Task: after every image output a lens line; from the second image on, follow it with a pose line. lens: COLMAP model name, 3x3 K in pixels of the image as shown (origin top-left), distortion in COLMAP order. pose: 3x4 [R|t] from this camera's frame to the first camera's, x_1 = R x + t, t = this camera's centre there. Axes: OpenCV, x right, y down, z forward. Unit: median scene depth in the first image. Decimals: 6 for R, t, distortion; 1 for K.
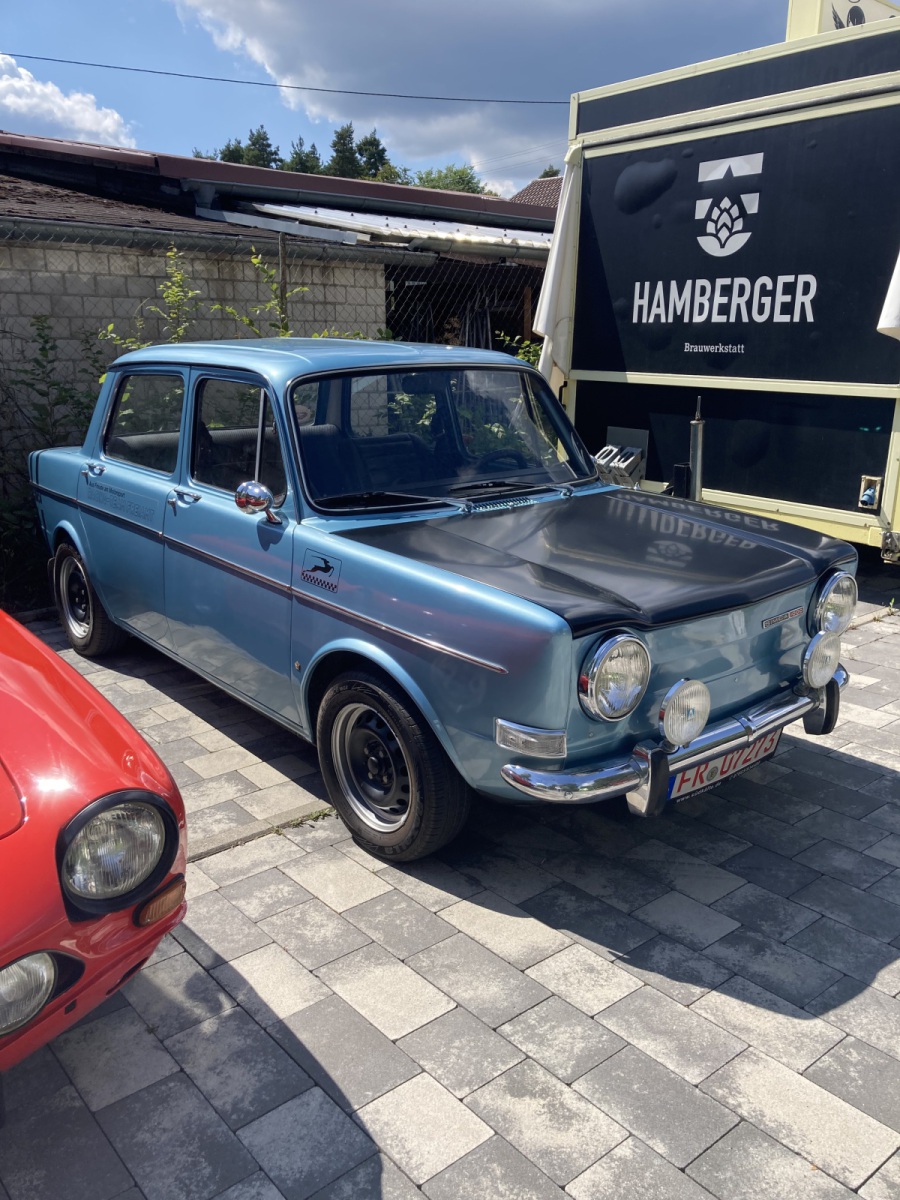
lens RADIAL K [[1012.4, 0, 454.5], [0, 1012.4, 587.6], [0, 0, 1]] dist [-0.012113, 0.080235]
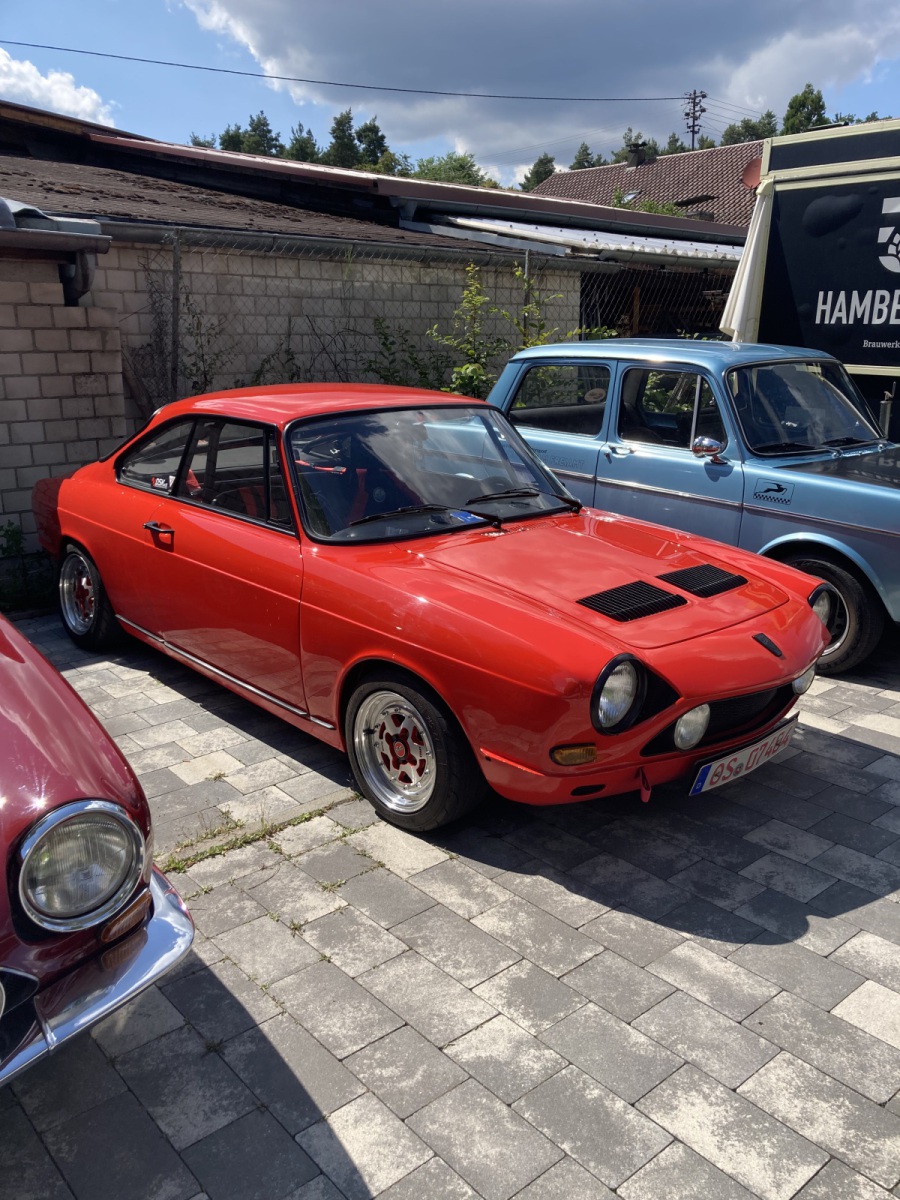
lens RADIAL K [[998.7, 0, 450.0], [0, 998.7, 600.0], [0, 0, 1]] dist [0.001629, 0.042043]
pose [[0.999845, 0.001188, 0.017567, -0.278887], [-0.001682, 0.999603, 0.028131, 0.045334], [-0.017527, -0.028157, 0.999450, -0.232306]]
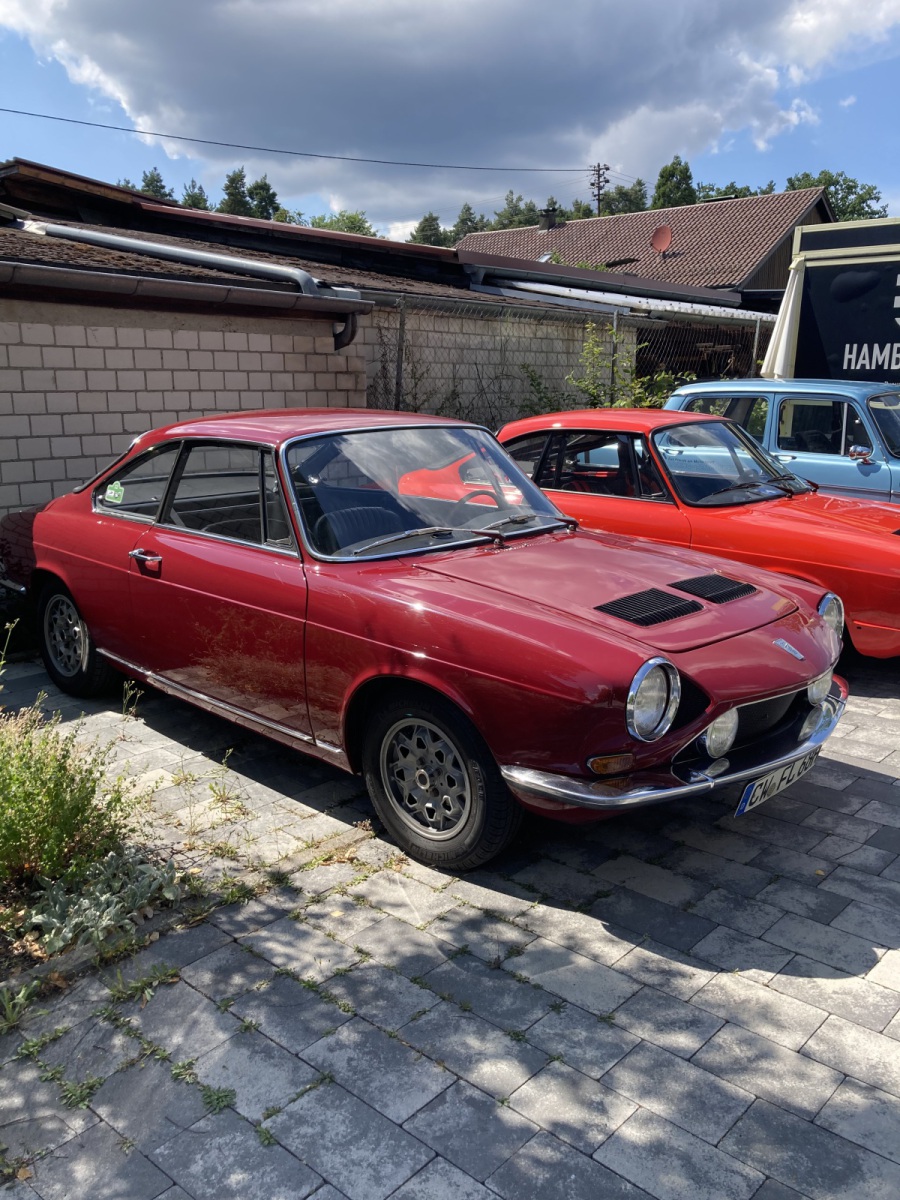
lens RADIAL K [[998.7, 0, 450.0], [0, 998.7, 600.0], [0, 0, 1]] dist [0.001629, 0.042043]
pose [[0.990388, -0.026592, 0.135740, -0.621735], [0.029348, 0.999401, -0.018341, 0.108976], [-0.135171, 0.022149, 0.990575, -0.453449]]
